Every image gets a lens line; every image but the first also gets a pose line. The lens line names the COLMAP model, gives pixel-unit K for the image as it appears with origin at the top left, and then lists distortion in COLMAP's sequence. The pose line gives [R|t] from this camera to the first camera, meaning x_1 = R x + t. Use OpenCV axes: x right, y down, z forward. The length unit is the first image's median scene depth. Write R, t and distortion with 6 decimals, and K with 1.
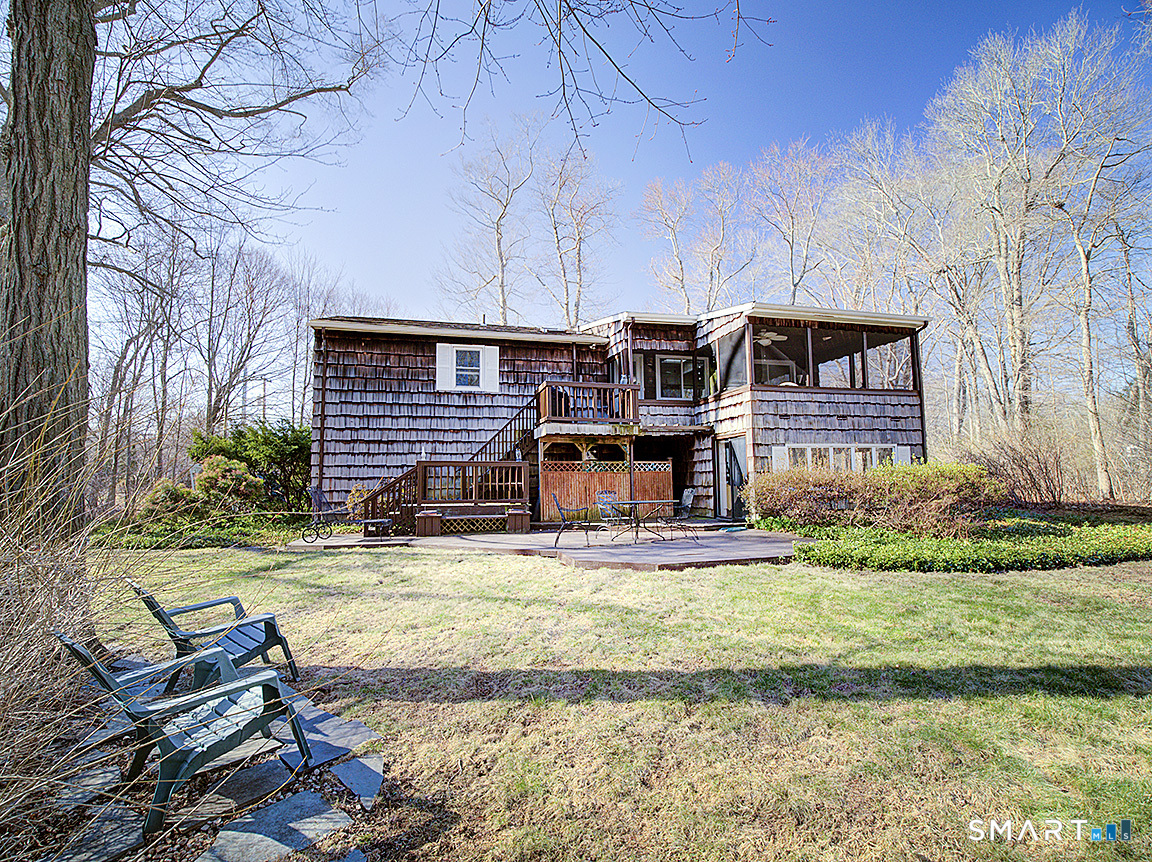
lens RADIAL K [[529.1, 0, 573.8], [0, 529.1, 438.1], [0, 0, 1]] dist [-0.012063, -0.000207]
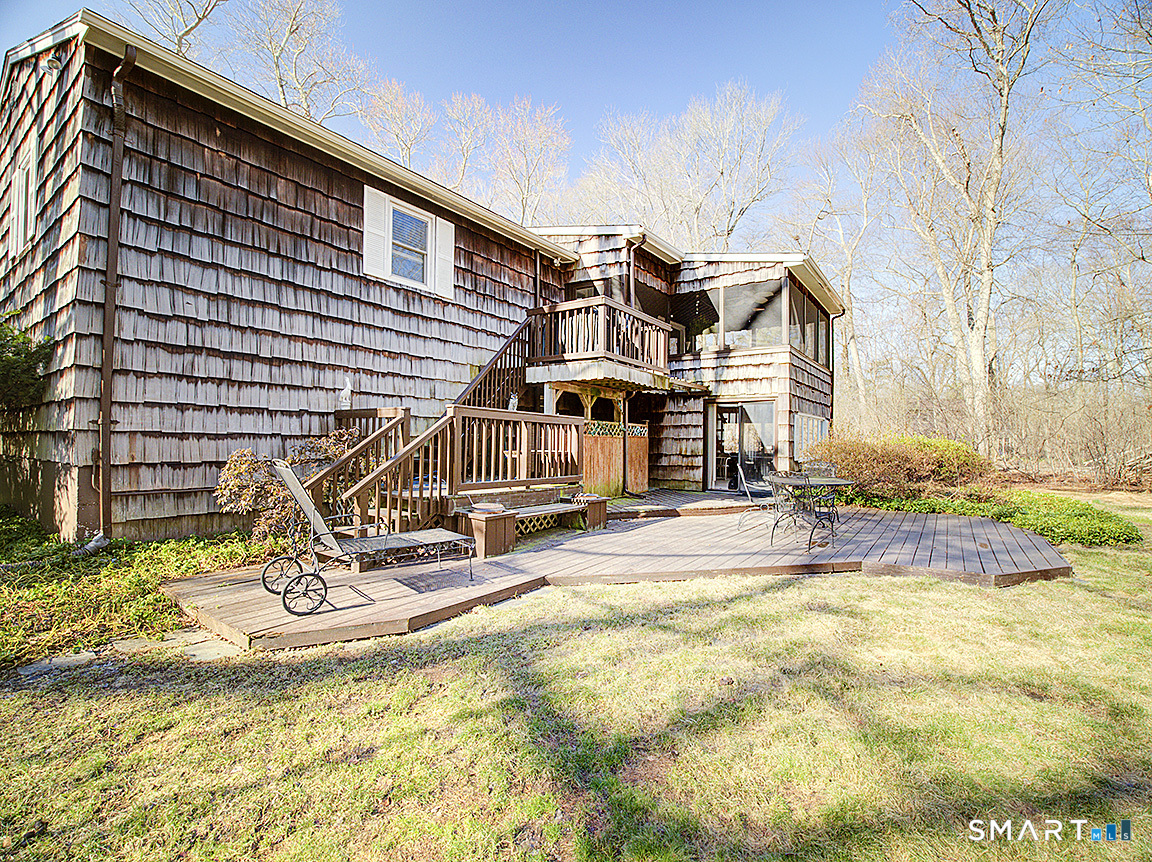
lens RADIAL K [[532.2, 0, 576.0], [0, 532.2, 431.0], [0, 0, 1]] dist [-0.014189, -0.000393]
pose [[0.758560, 0.032293, 0.650803, -0.450801], [-0.071570, 0.996857, 0.033957, 0.034679], [-0.647661, -0.072336, 0.758487, 0.456463]]
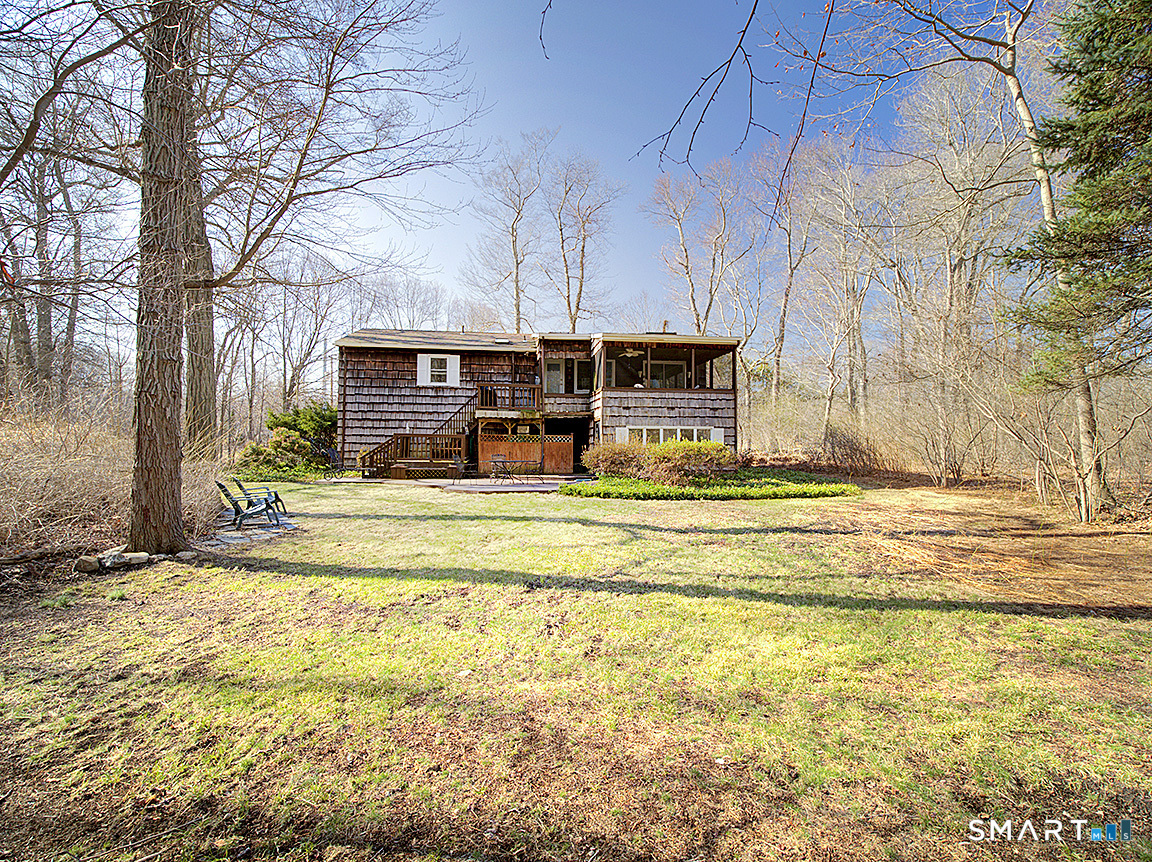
lens RADIAL K [[532.2, 0, 576.0], [0, 532.2, 431.0], [0, 0, 1]] dist [-0.014189, -0.000393]
pose [[0.992461, 0.015702, -0.121553, 0.382310], [-0.009354, 0.998571, 0.052618, -0.046676], [0.122205, -0.051084, 0.991189, -0.458037]]
